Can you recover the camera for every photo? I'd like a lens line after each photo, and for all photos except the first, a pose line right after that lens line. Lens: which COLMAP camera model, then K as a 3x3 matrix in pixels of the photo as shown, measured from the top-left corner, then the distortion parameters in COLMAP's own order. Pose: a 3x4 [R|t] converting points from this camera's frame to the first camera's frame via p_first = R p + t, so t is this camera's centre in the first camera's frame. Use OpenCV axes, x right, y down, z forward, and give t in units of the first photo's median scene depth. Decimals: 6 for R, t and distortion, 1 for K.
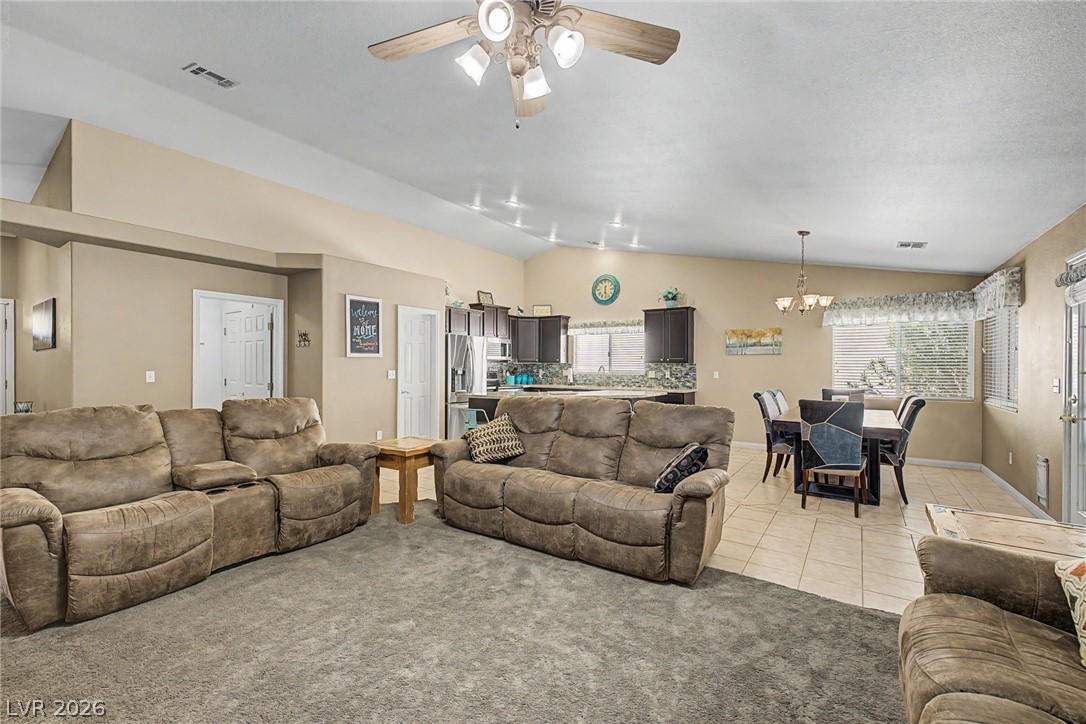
lens RADIAL K [[461.4, 0, 540.8], [0, 461.4, 365.6], [0, 0, 1]] dist [0.004059, -0.001192]
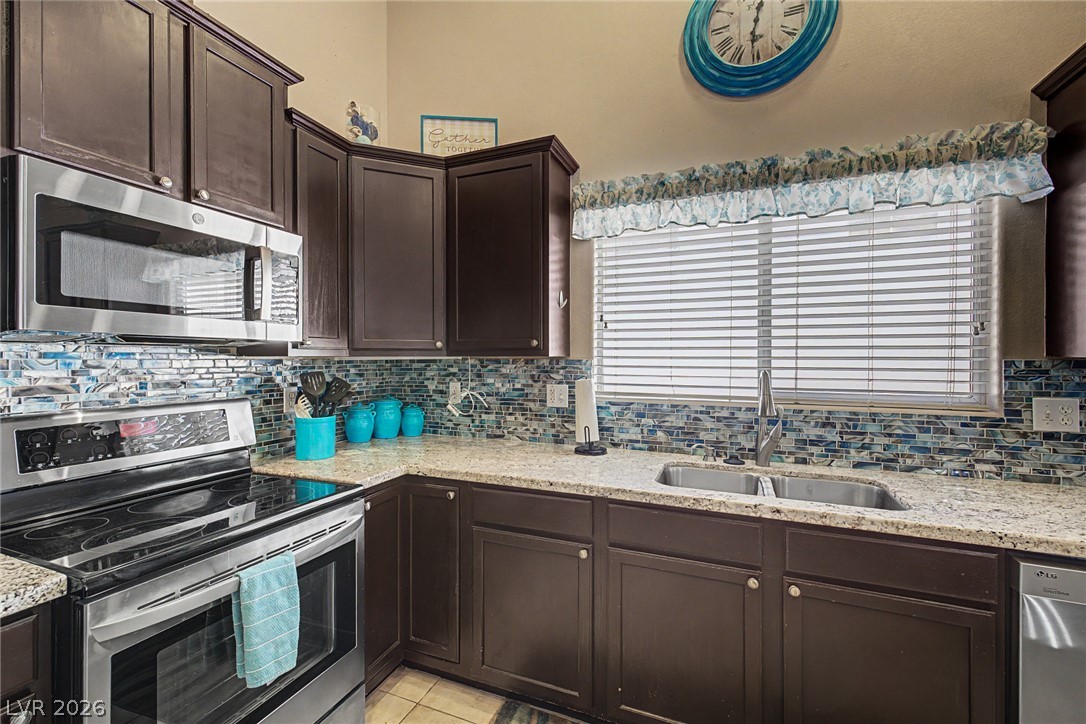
lens RADIAL K [[461.4, 0, 538.9], [0, 461.4, 357.8], [0, 0, 1]] dist [0.004059, -0.001192]
pose [[0.978089, -0.006493, 0.208084, -0.007581], [0.005108, 0.999961, 0.007193, -0.006306], [-0.208123, -0.005973, 0.978084, 0.771632]]
